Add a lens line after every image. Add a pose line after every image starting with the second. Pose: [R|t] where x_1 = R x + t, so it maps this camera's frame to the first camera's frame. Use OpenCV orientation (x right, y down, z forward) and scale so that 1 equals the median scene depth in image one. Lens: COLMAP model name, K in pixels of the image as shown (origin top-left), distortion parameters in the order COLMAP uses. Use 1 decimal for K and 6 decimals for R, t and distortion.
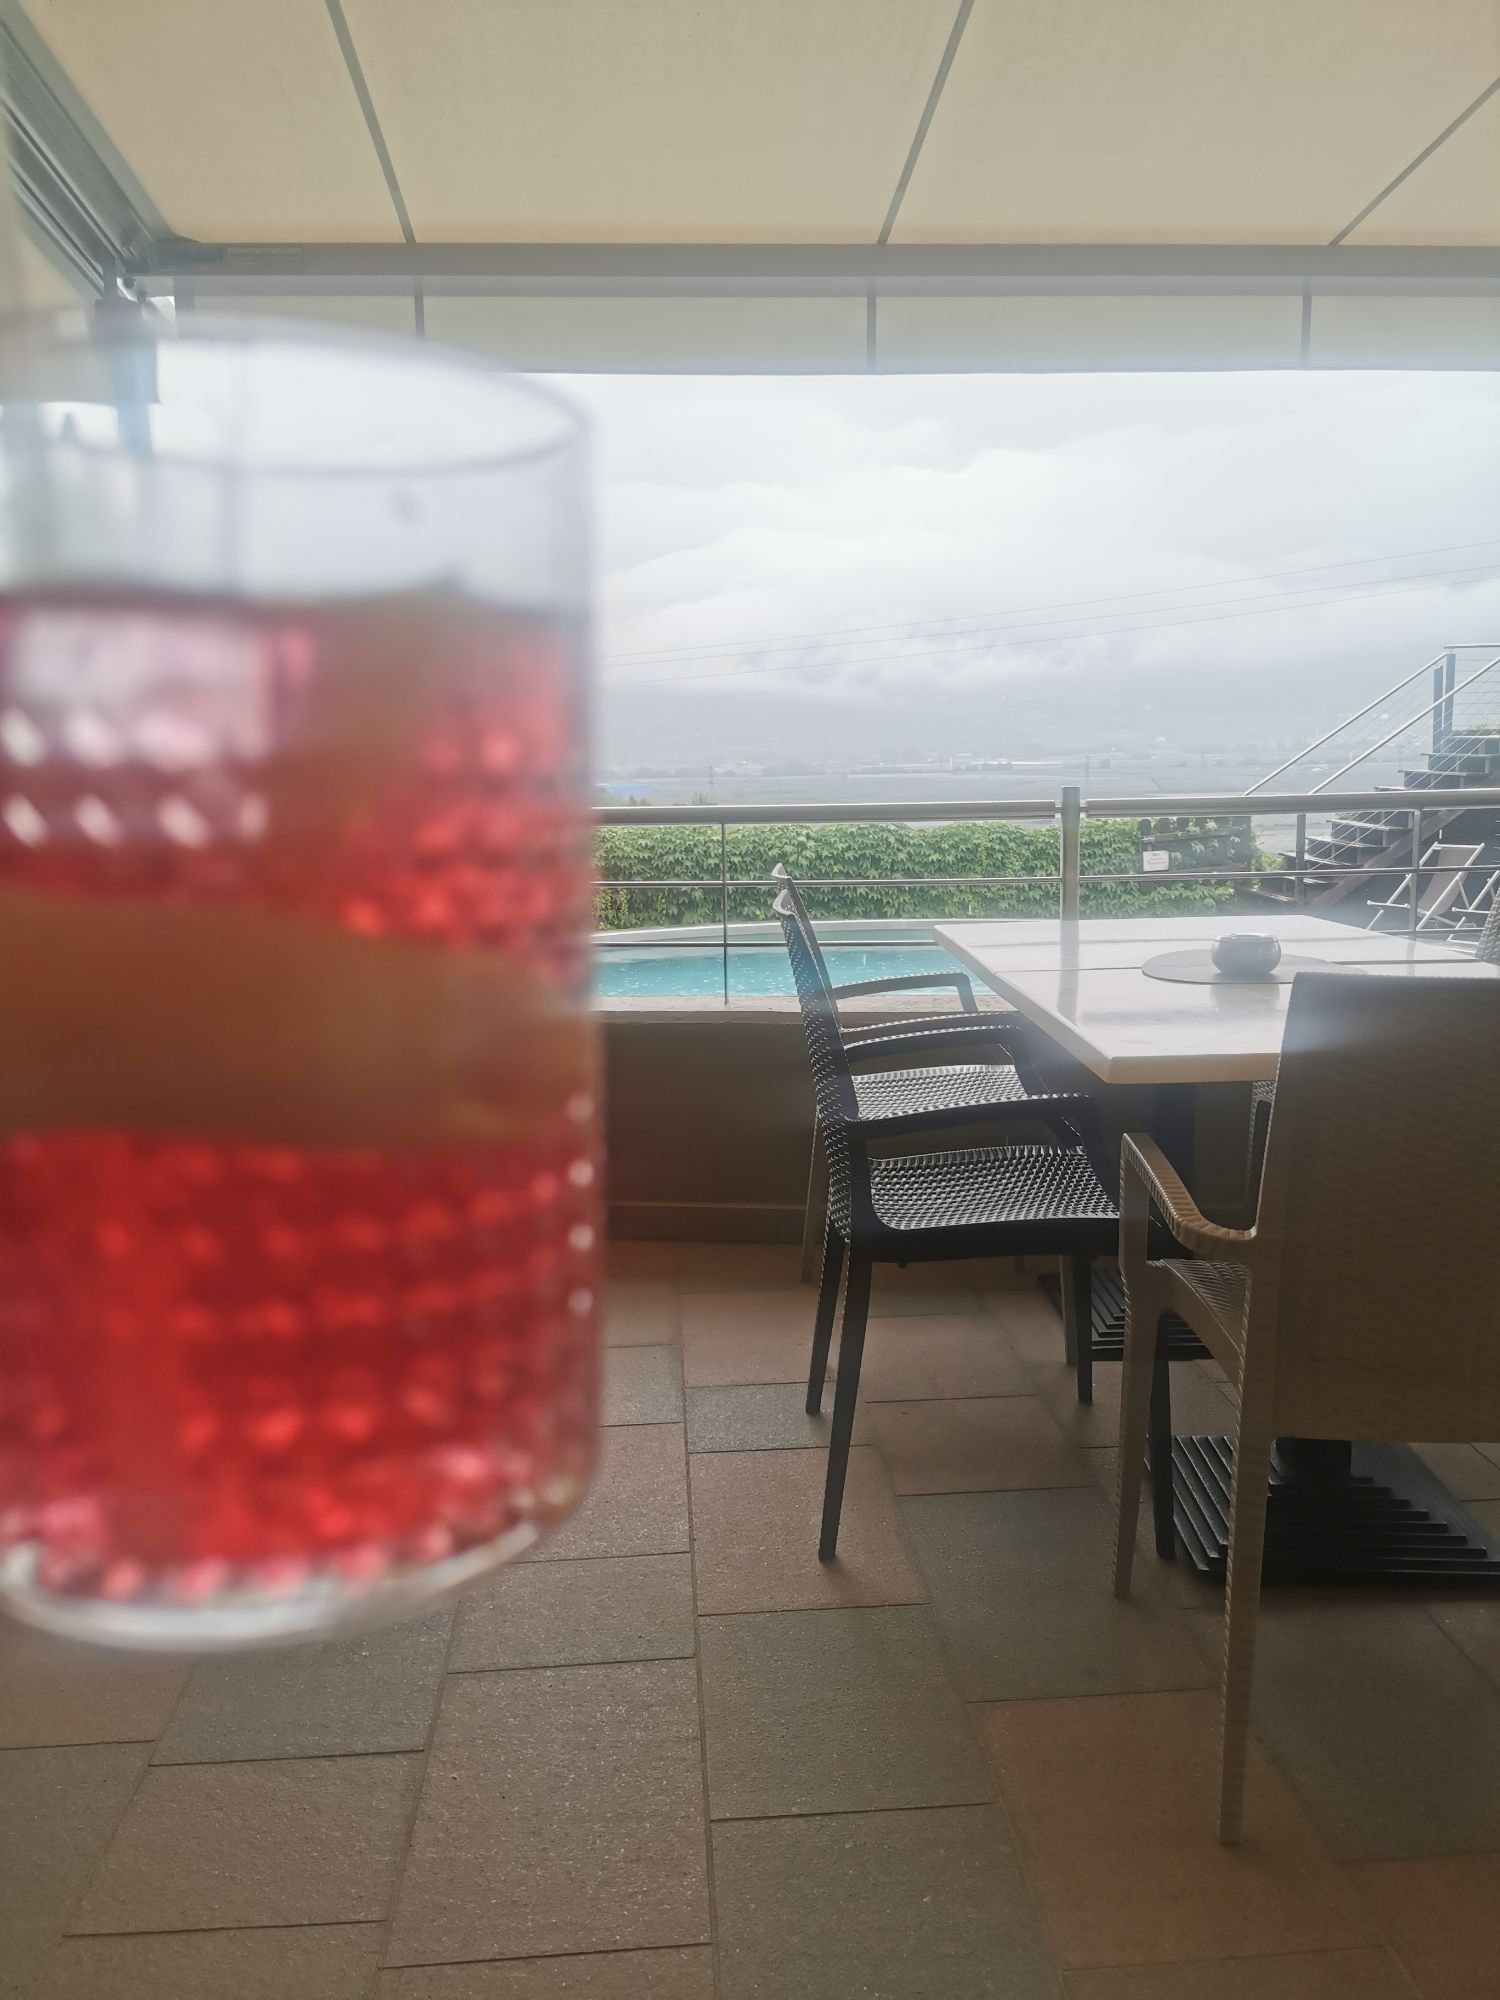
lens RADIAL K [[1526.8, 0, 764.2], [0, 1526.8, 997.5], [0, 0, 1]] dist [0.048492, -0.054707]
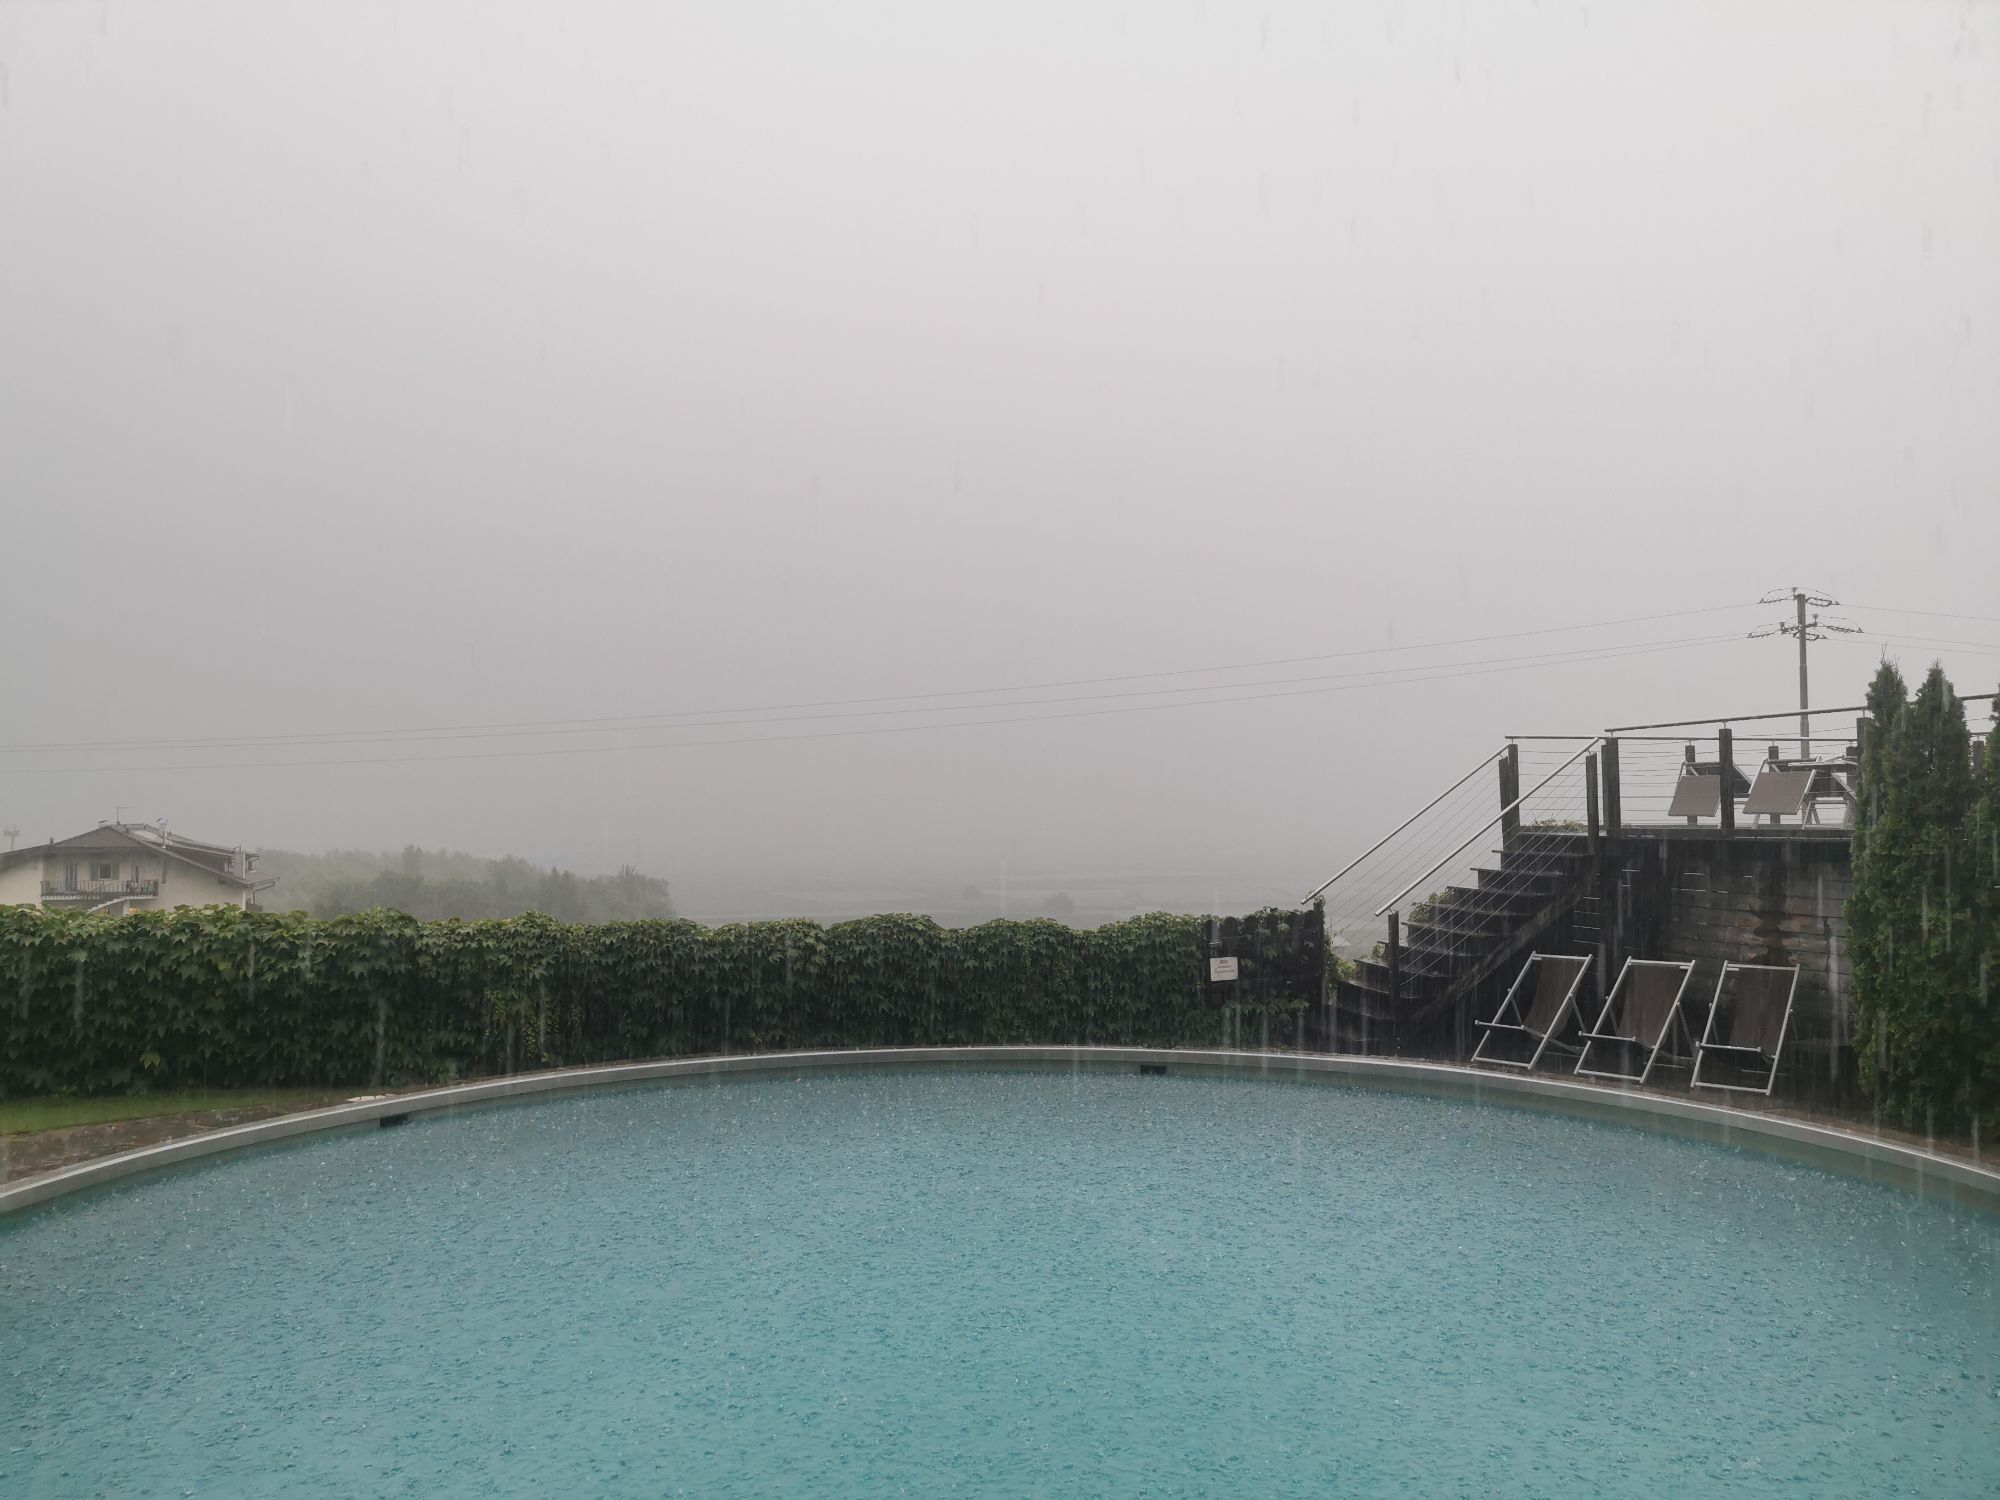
lens RADIAL K [[1526.8, 0, 992.4], [0, 1526.8, 735.8], [0, 0, 1]] dist [0.048492, -0.054707]
pose [[0.981104, 0.031088, 0.190967, -0.038041], [0.011044, 0.976400, -0.215688, -0.034041], [-0.193165, 0.213722, 0.957606, 0.183524]]
